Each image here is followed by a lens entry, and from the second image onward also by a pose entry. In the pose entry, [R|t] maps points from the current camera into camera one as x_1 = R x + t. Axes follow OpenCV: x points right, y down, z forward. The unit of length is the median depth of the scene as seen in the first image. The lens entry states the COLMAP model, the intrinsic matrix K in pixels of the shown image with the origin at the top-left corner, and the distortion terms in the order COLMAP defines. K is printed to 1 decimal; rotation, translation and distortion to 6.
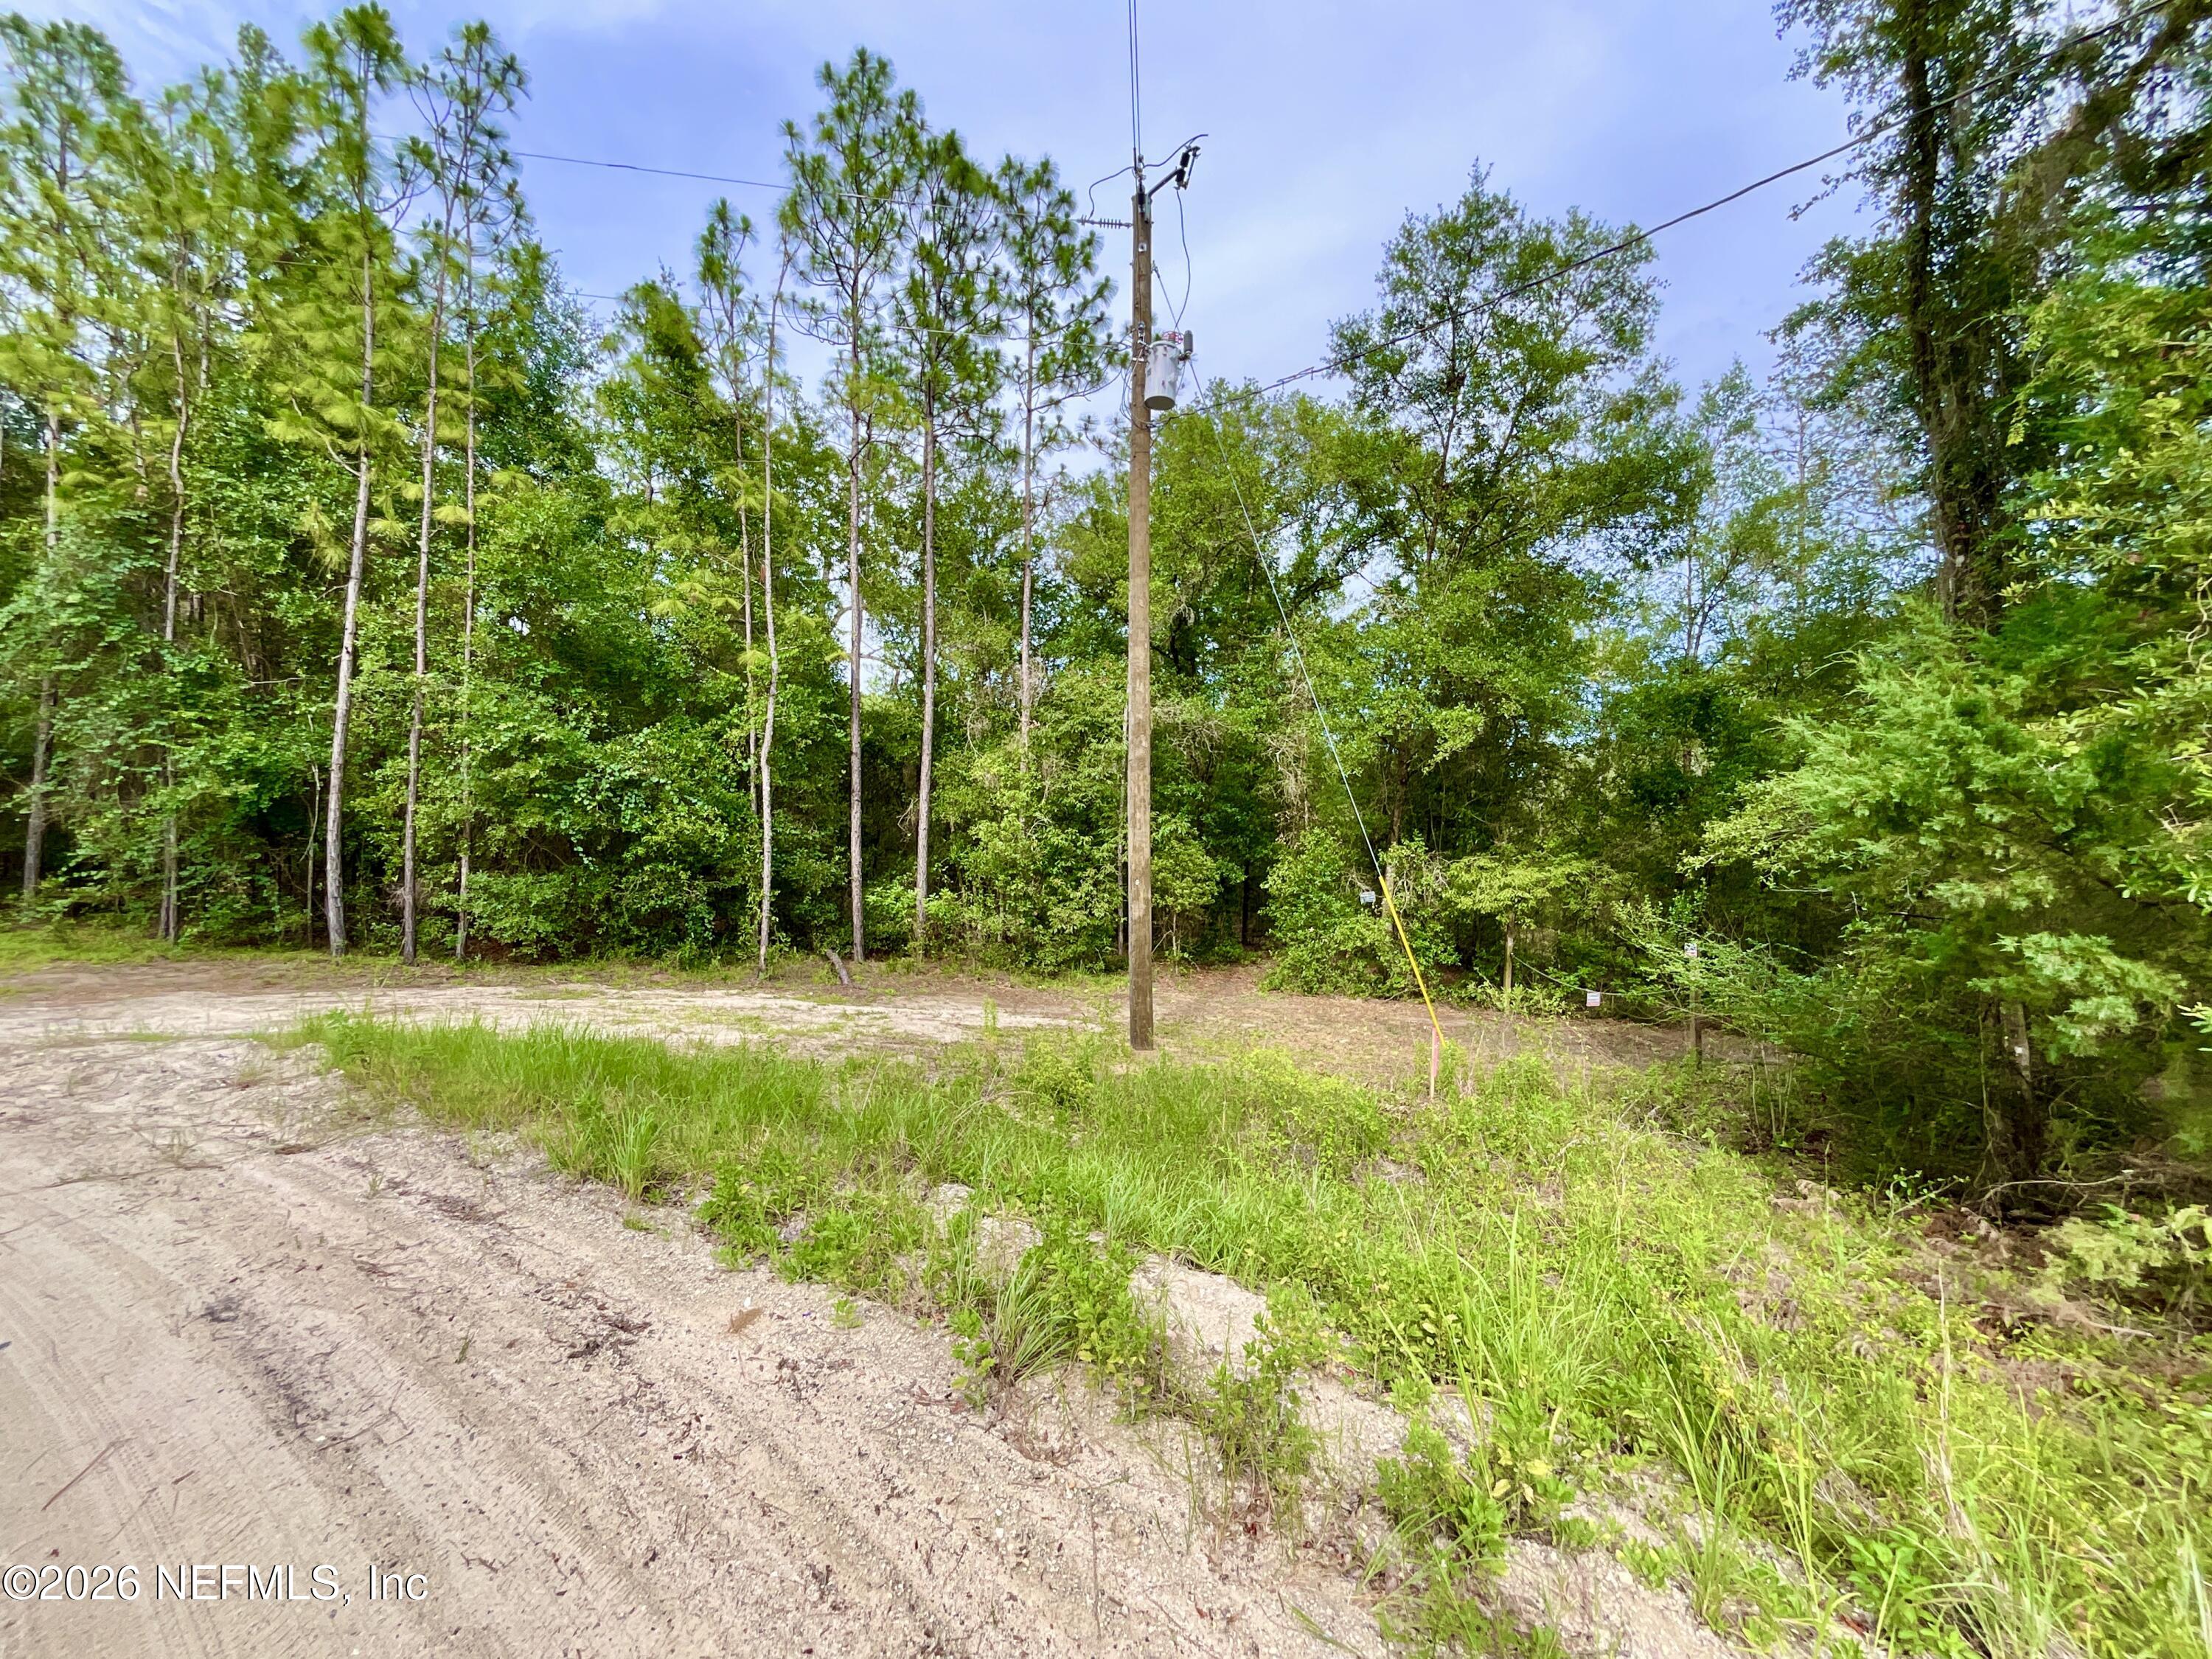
lens RADIAL K [[896.2, 0, 1100.5], [0, 896.2, 837.3], [0, 0, 1]] dist [0.001812, 0.000185]
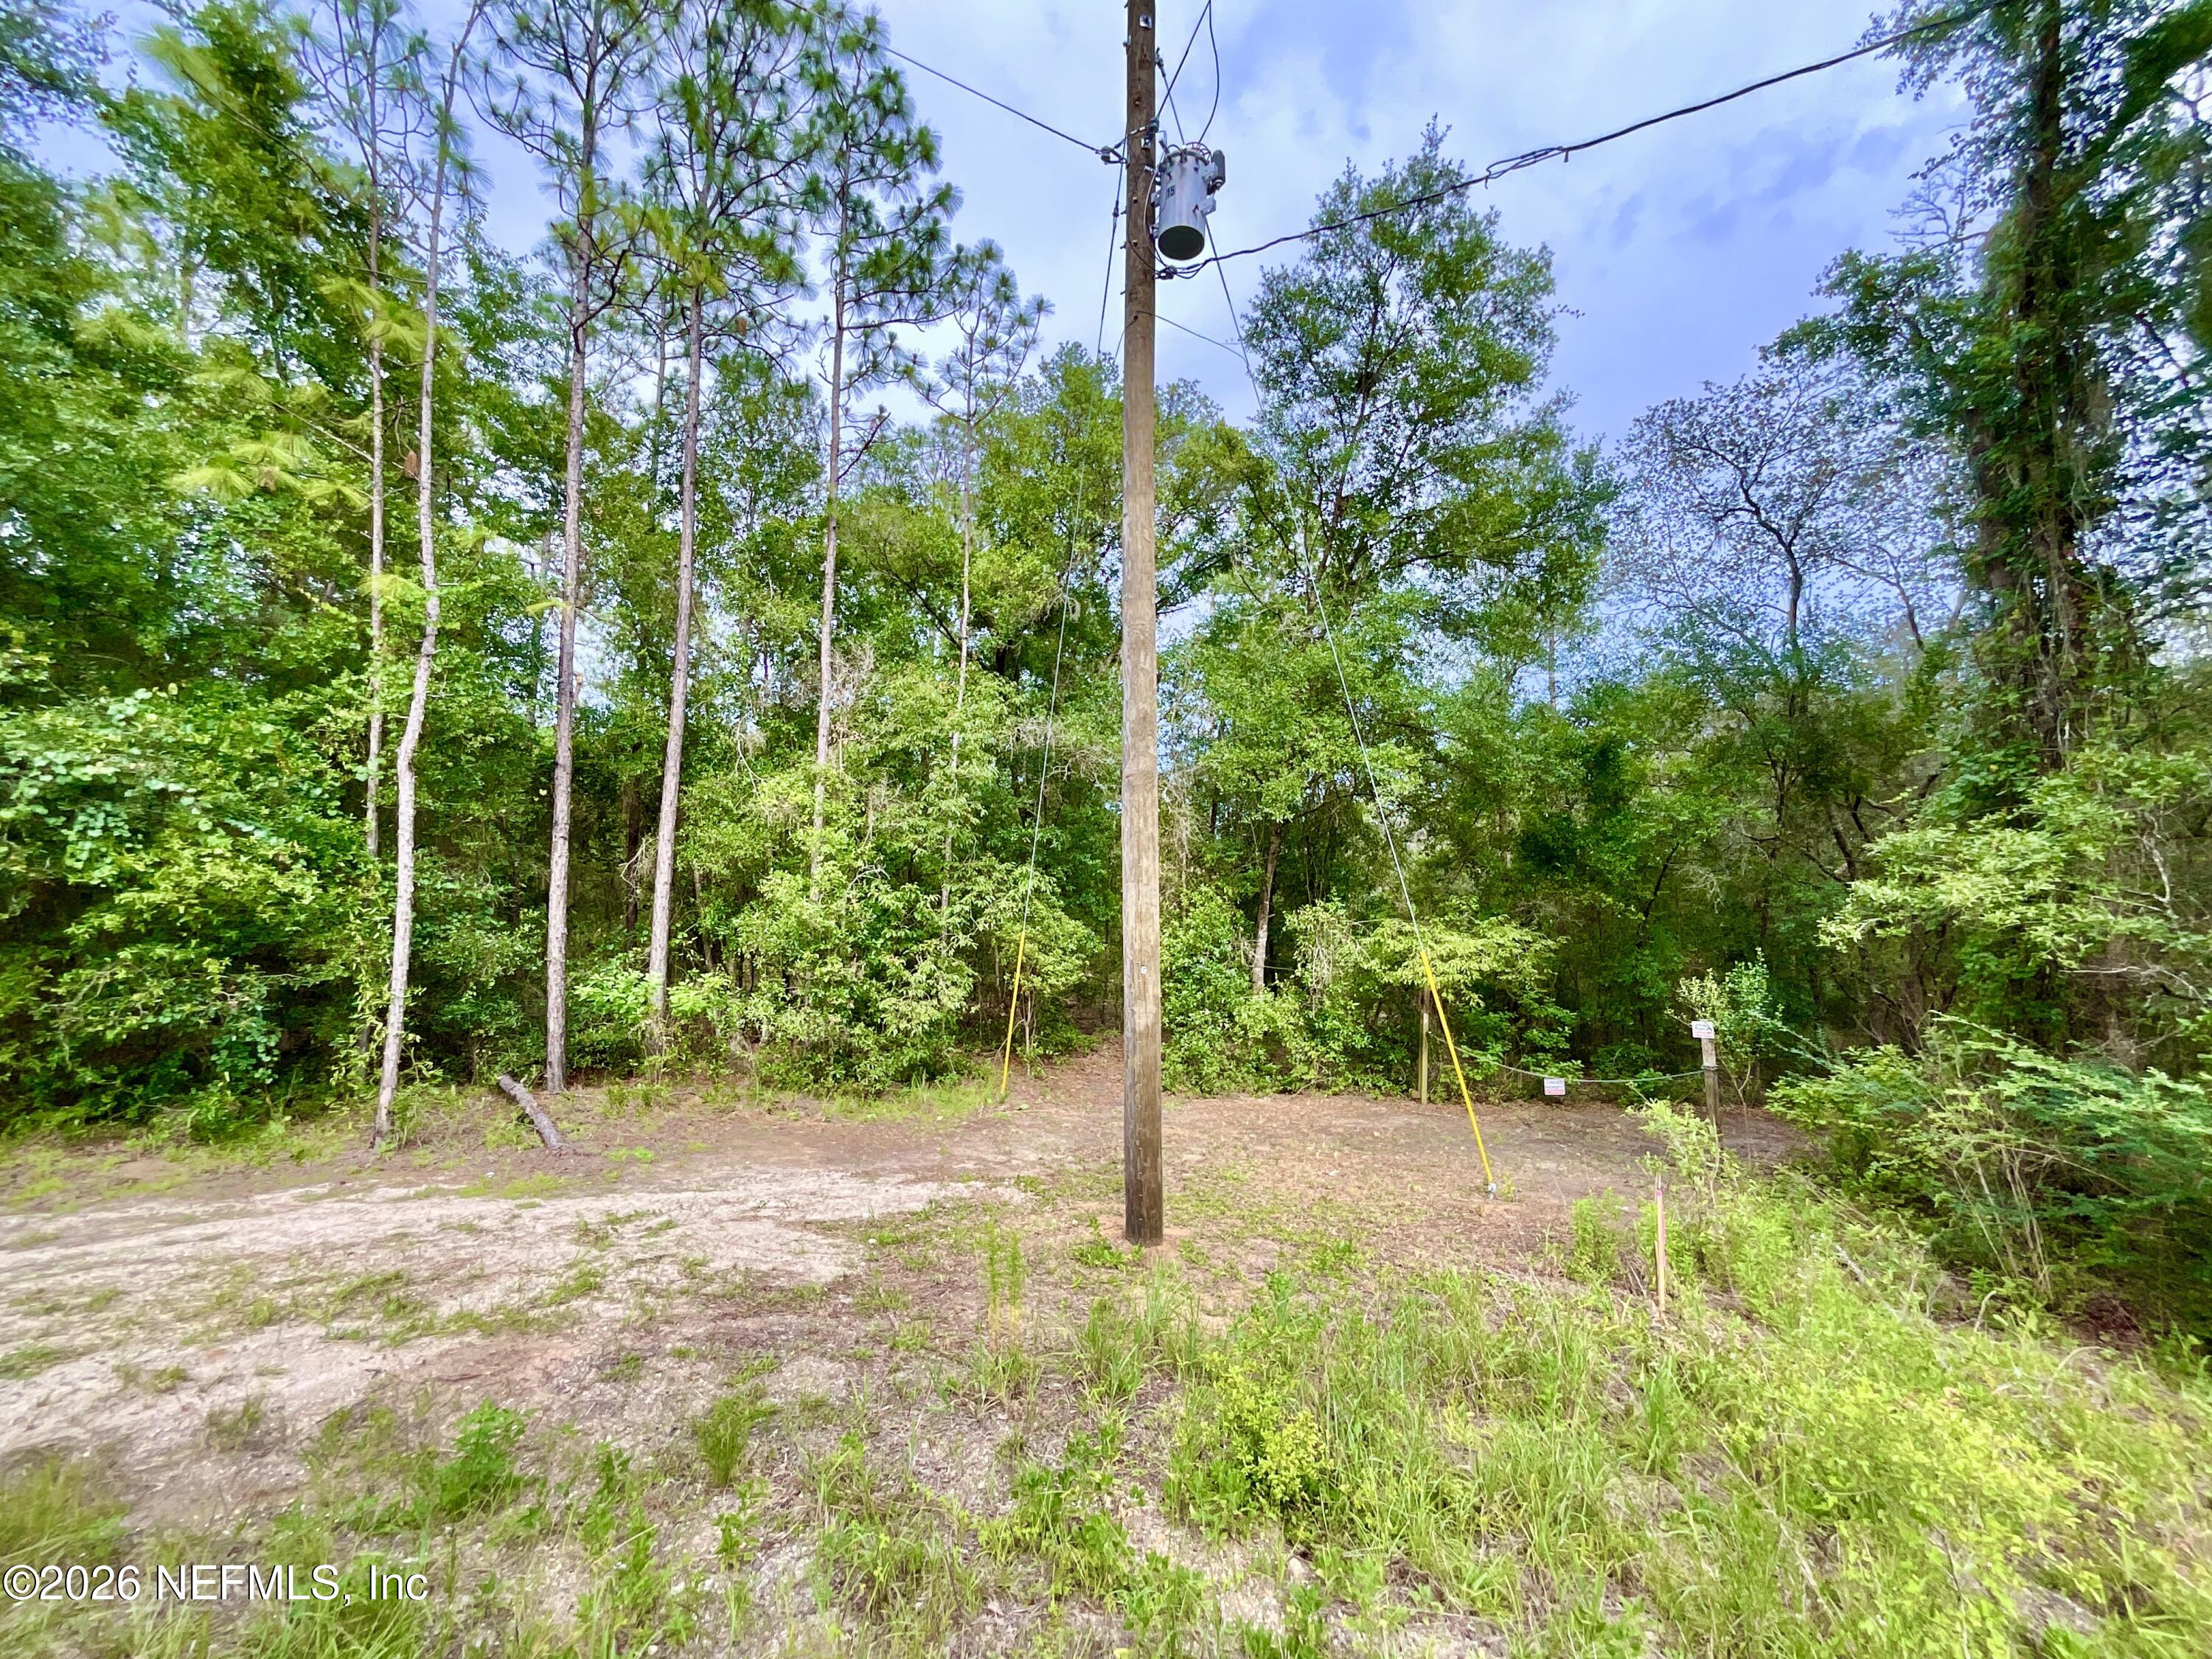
lens RADIAL K [[896.2, 0, 1100.5], [0, 896.2, 837.3], [0, 0, 1]] dist [0.001812, 0.000185]
pose [[0.941649, 0.025566, 0.335625, -0.133053], [-0.004327, 0.997948, -0.063877, -0.002120], [-0.336570, 0.058698, 0.939827, 0.281040]]
